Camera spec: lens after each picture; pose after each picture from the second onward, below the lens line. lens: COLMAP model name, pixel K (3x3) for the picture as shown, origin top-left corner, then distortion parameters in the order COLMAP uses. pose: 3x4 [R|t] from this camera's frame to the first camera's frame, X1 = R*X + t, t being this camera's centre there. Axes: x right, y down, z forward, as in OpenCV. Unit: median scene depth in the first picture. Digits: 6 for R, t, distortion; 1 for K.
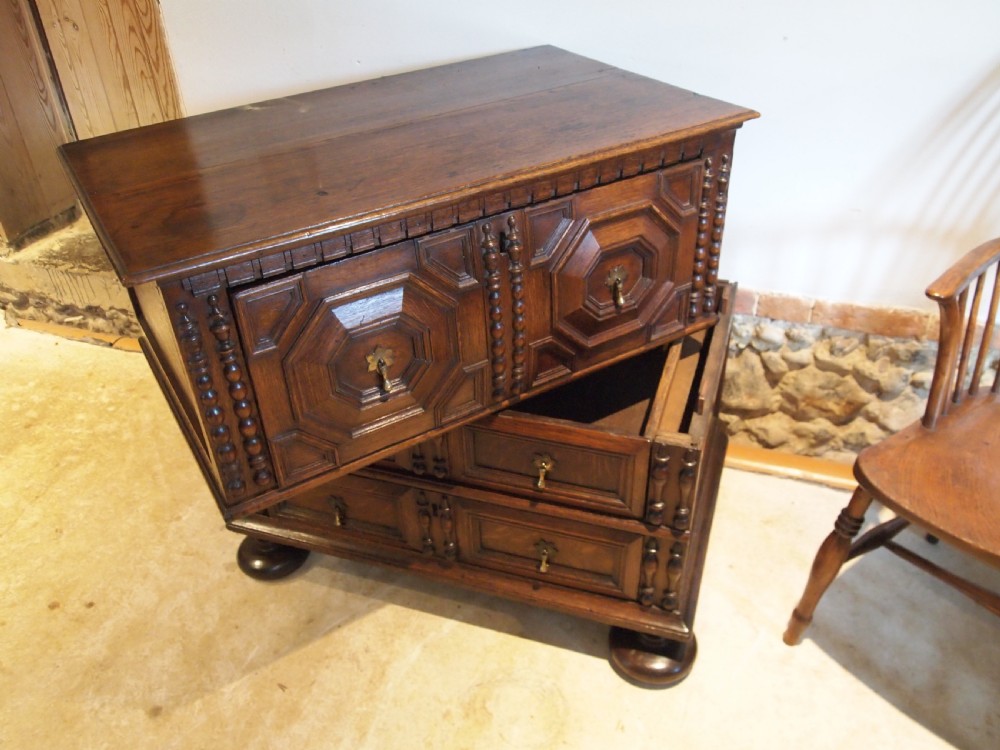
lens RADIAL K [[810.6, 0, 501.0], [0, 810.6, 381.7], [0, 0, 1]] dist [-0.042754, -0.000309]
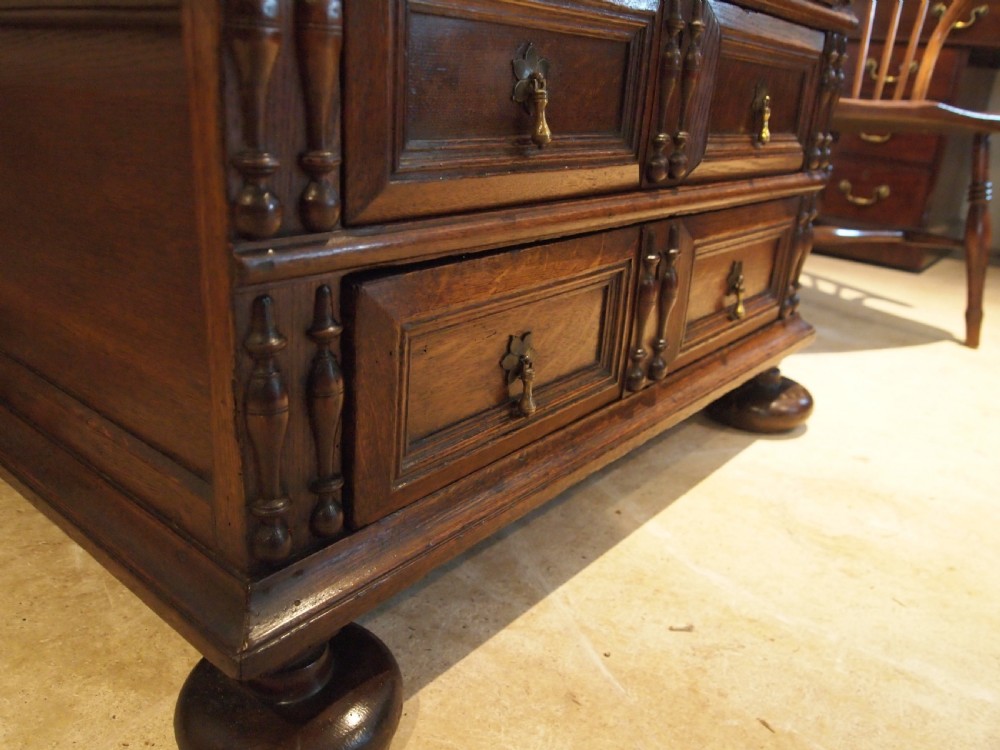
lens RADIAL K [[800.8, 0, 501.4], [0, 800.8, 383.1], [0, 0, 1]] dist [-0.040019, -0.002618]
pose [[0.339625, -0.281484, 0.897453, -0.471355], [0.472968, 0.875864, 0.095727, 0.100120], [-0.812992, 0.391955, 0.430598, 0.700942]]
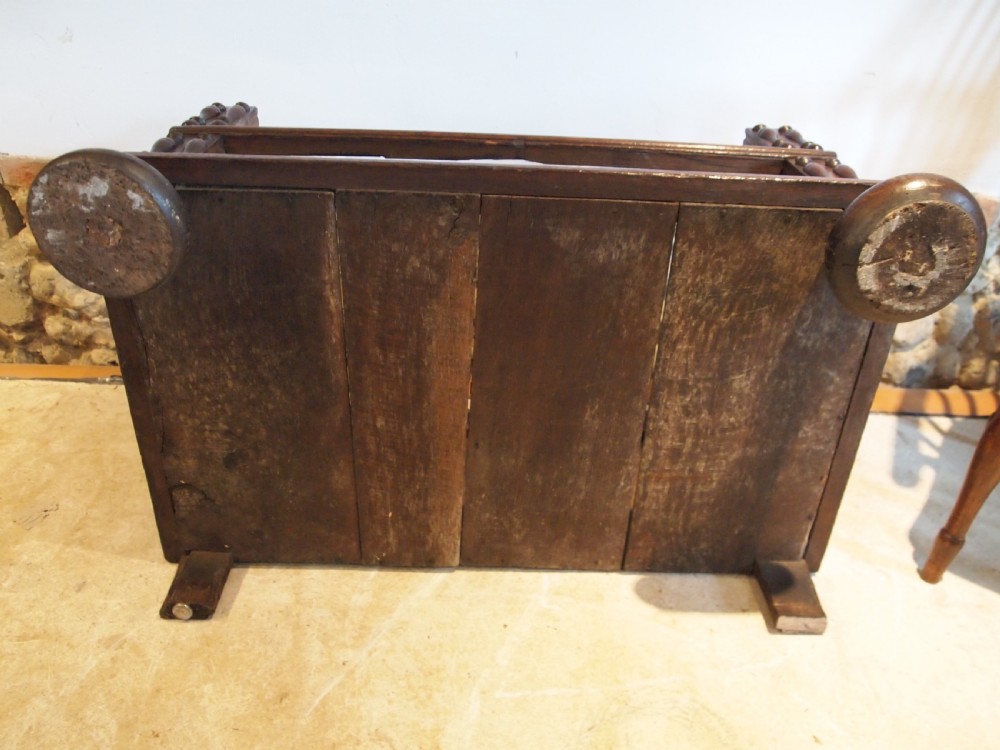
lens RADIAL K [[810.6, 0, 501.0], [0, 810.6, 381.7], [0, 0, 1]] dist [-0.042754, -0.000309]
pose [[0.944187, -0.104499, 0.312396, -0.213437], [0.132265, 0.988810, -0.068994, 0.109308], [-0.301691, 0.106462, 0.947443, 0.305256]]
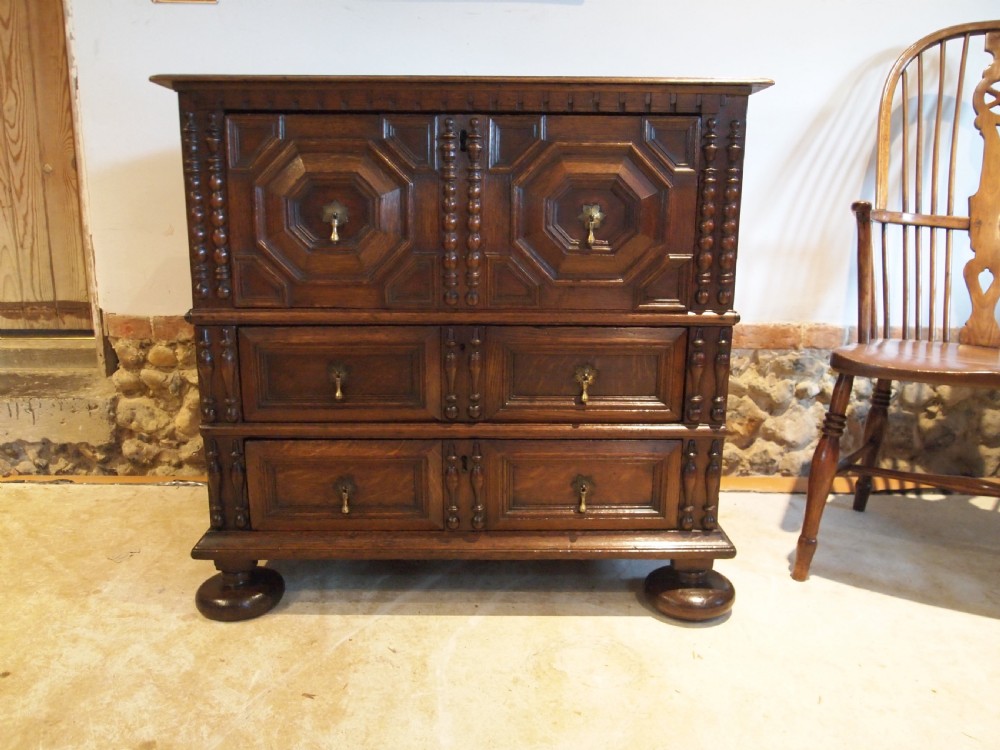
lens RADIAL K [[810.6, 0, 501.0], [0, 810.6, 381.7], [0, 0, 1]] dist [-0.042754, -0.000309]
pose [[0.942195, -0.037711, 0.332936, -0.278956], [0.159384, 0.924471, -0.346337, 0.319849], [-0.294729, 0.379382, 0.877043, 0.090882]]
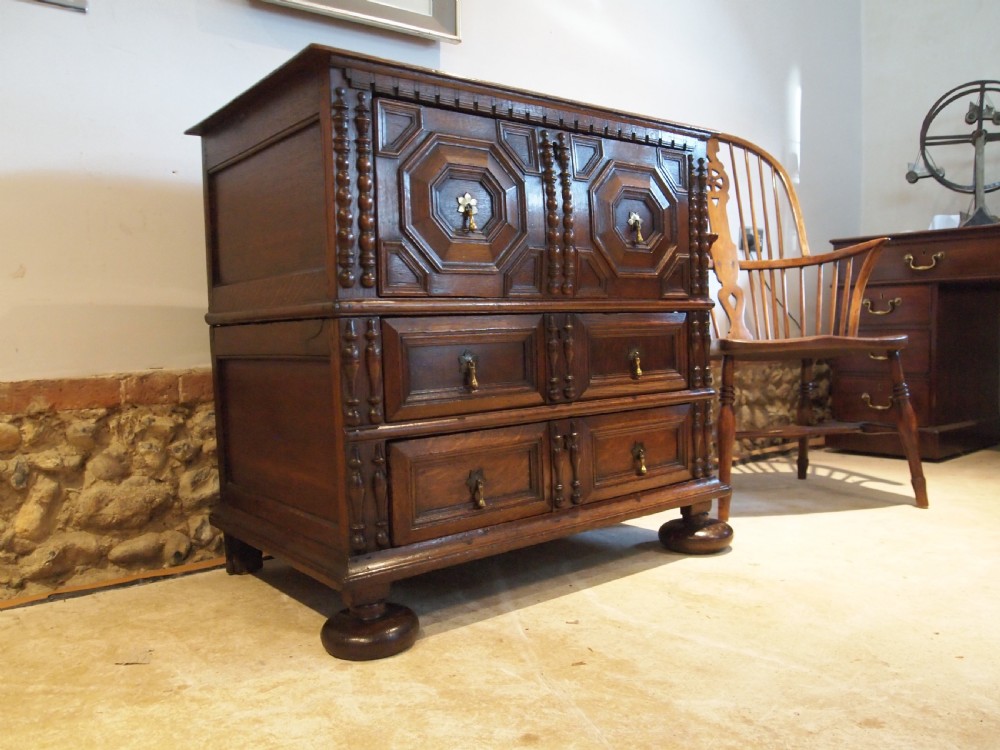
lens RADIAL K [[810.6, 0, 501.0], [0, 810.6, 381.7], [0, 0, 1]] dist [-0.042754, -0.000309]
pose [[0.535013, -0.033637, 0.844174, -0.779392], [0.494726, 0.822444, -0.280772, 0.270334], [-0.684841, 0.567851, 0.456660, 0.428054]]
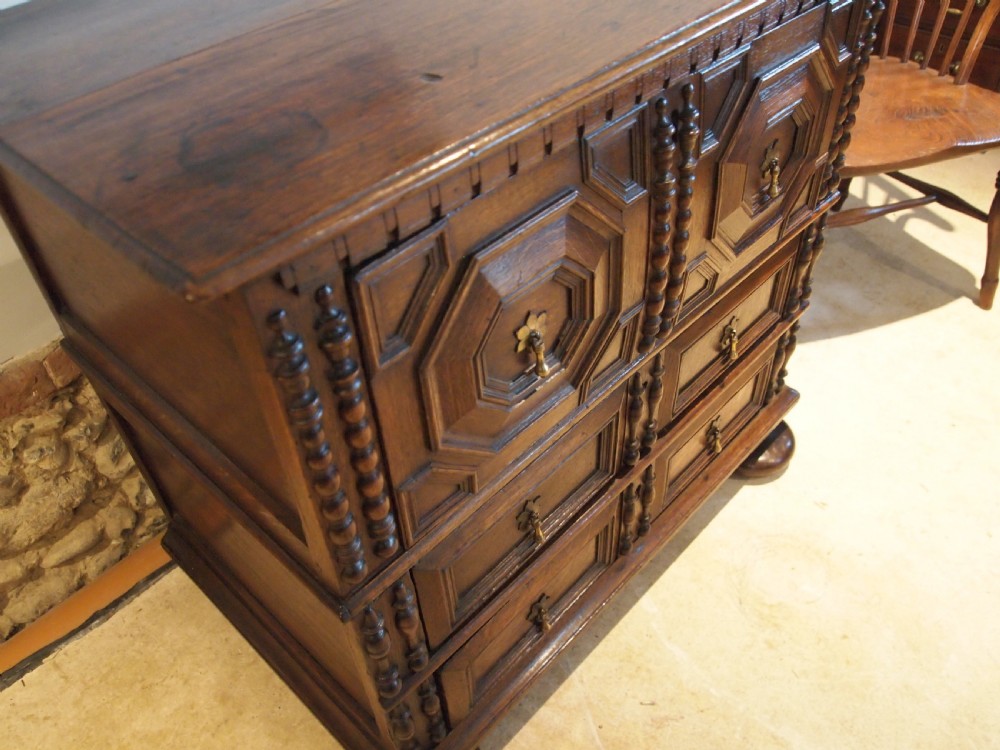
lens RADIAL K [[810.6, 0, 501.0], [0, 810.6, 381.7], [0, 0, 1]] dist [-0.042754, -0.000309]
pose [[0.416118, -0.617407, 0.667574, -0.457209], [0.545743, 0.756799, 0.359750, -0.209547], [-0.727331, 0.214626, 0.651863, 0.452570]]
